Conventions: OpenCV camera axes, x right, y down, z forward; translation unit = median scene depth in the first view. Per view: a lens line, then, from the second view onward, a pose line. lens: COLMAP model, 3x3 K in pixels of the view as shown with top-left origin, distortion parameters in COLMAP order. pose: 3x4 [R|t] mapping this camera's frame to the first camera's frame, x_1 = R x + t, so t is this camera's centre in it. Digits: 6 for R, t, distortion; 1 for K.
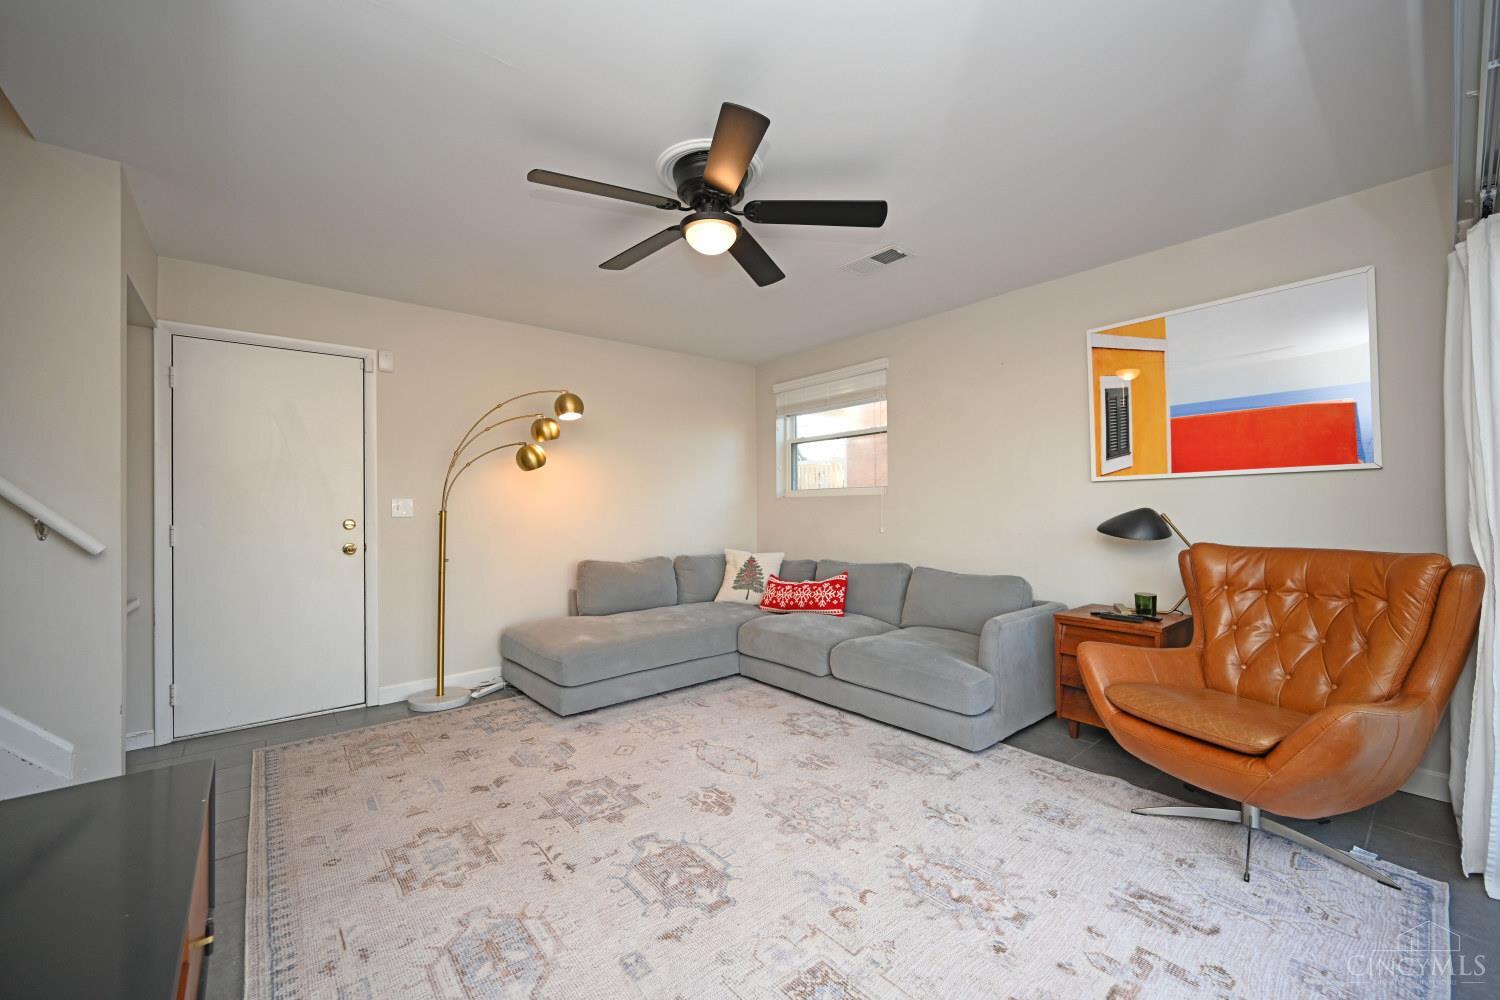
lens RADIAL K [[586.1, 0, 752.8], [0, 586.1, 497.1], [0, 0, 1]] dist [0.002230, 0.000081]
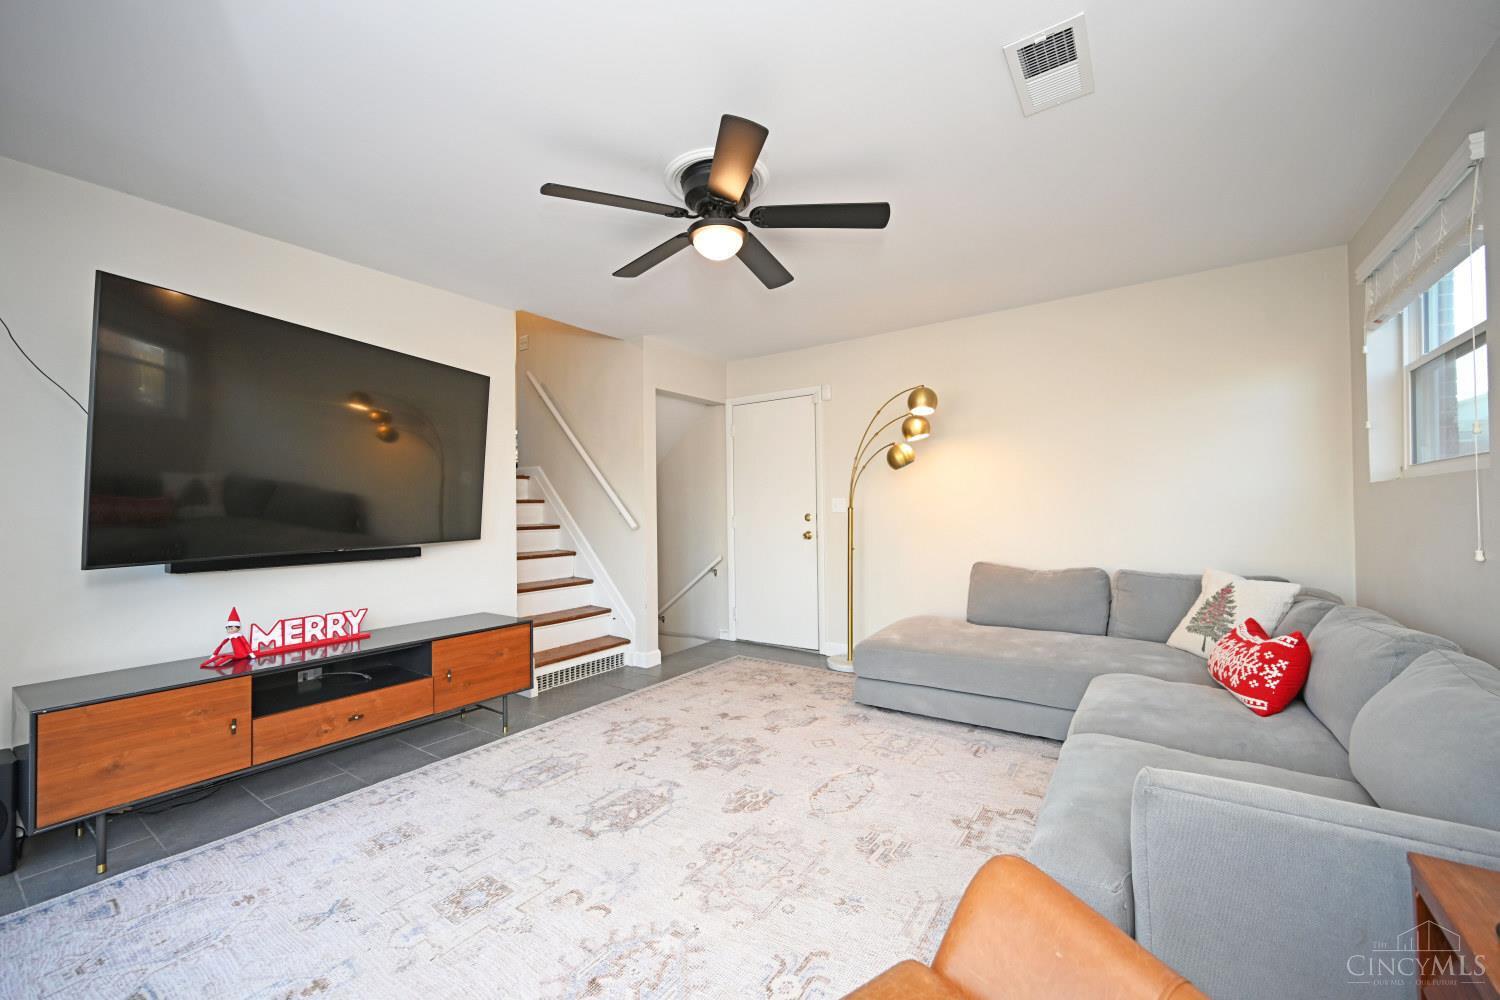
lens RADIAL K [[586.1, 0, 751.5], [0, 586.1, 510.1], [0, 0, 1]] dist [0.002230, 0.000081]
pose [[0.268812, 0.004735, -0.963181, 0.713834], [0.027954, 0.999528, 0.012716, 0.008040], [0.962787, -0.030343, 0.268553, 0.599640]]
